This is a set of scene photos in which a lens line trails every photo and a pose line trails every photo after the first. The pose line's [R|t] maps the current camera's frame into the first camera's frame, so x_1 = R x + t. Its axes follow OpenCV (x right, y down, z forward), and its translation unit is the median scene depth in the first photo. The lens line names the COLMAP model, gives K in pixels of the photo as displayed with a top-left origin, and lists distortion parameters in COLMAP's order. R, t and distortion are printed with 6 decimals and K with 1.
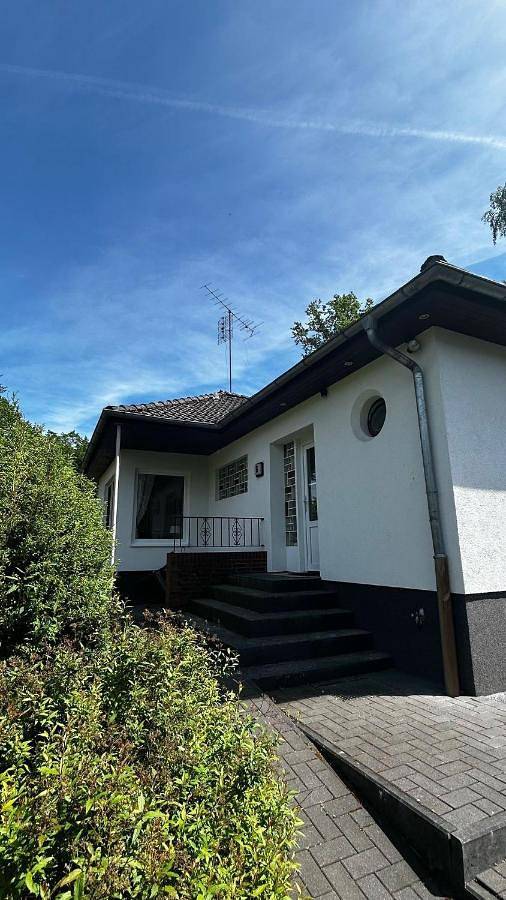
lens RADIAL K [[429.9, 0, 253.0], [0, 429.9, 450.0], [0, 0, 1]] dist [-0.003431, -0.000405]
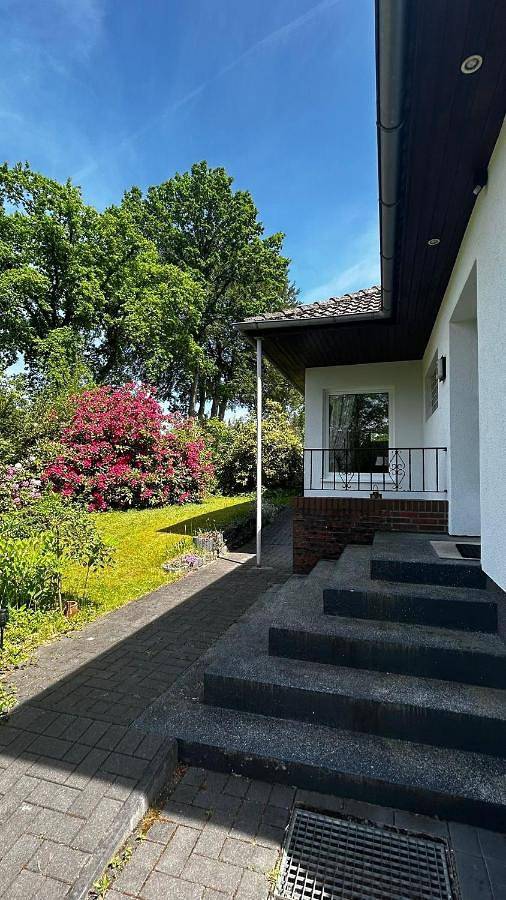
lens RADIAL K [[429.9, 0, 253.0], [0, 429.9, 450.0], [0, 0, 1]] dist [-0.003431, -0.000405]
pose [[0.732101, -0.019230, -0.680924, 0.246426], [0.139154, 0.982744, 0.121859, 0.048511], [0.666831, -0.183967, 0.722144, 0.371924]]
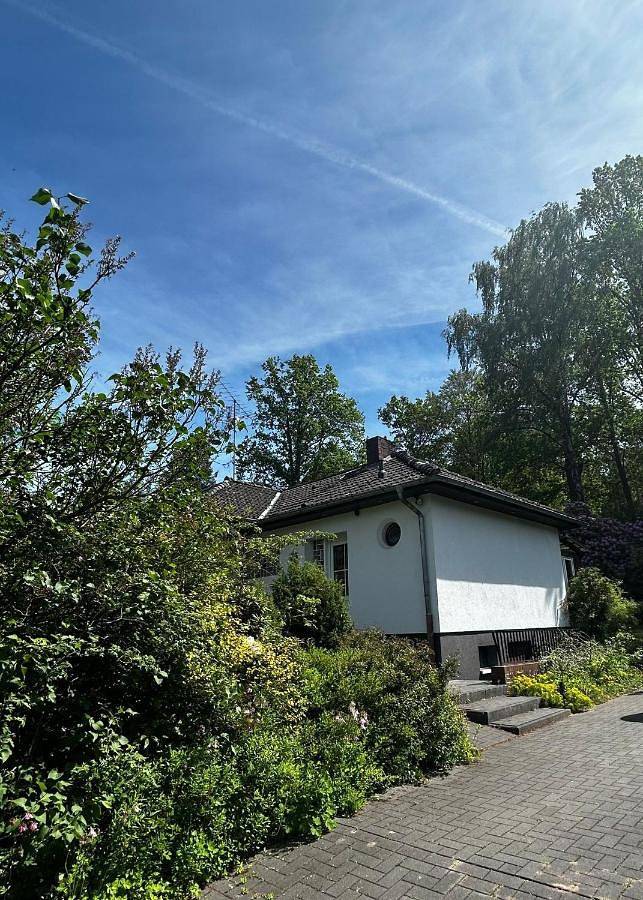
lens RADIAL K [[534.0, 0, 357.0], [0, 534.0, 481.4], [0, 0, 1]] dist [0.034484, 0.000072]
pose [[0.929013, 0.077758, 0.361784, -0.446507], [-0.058667, 0.996258, -0.063474, -0.102773], [-0.365366, 0.037743, 0.930098, -0.657705]]
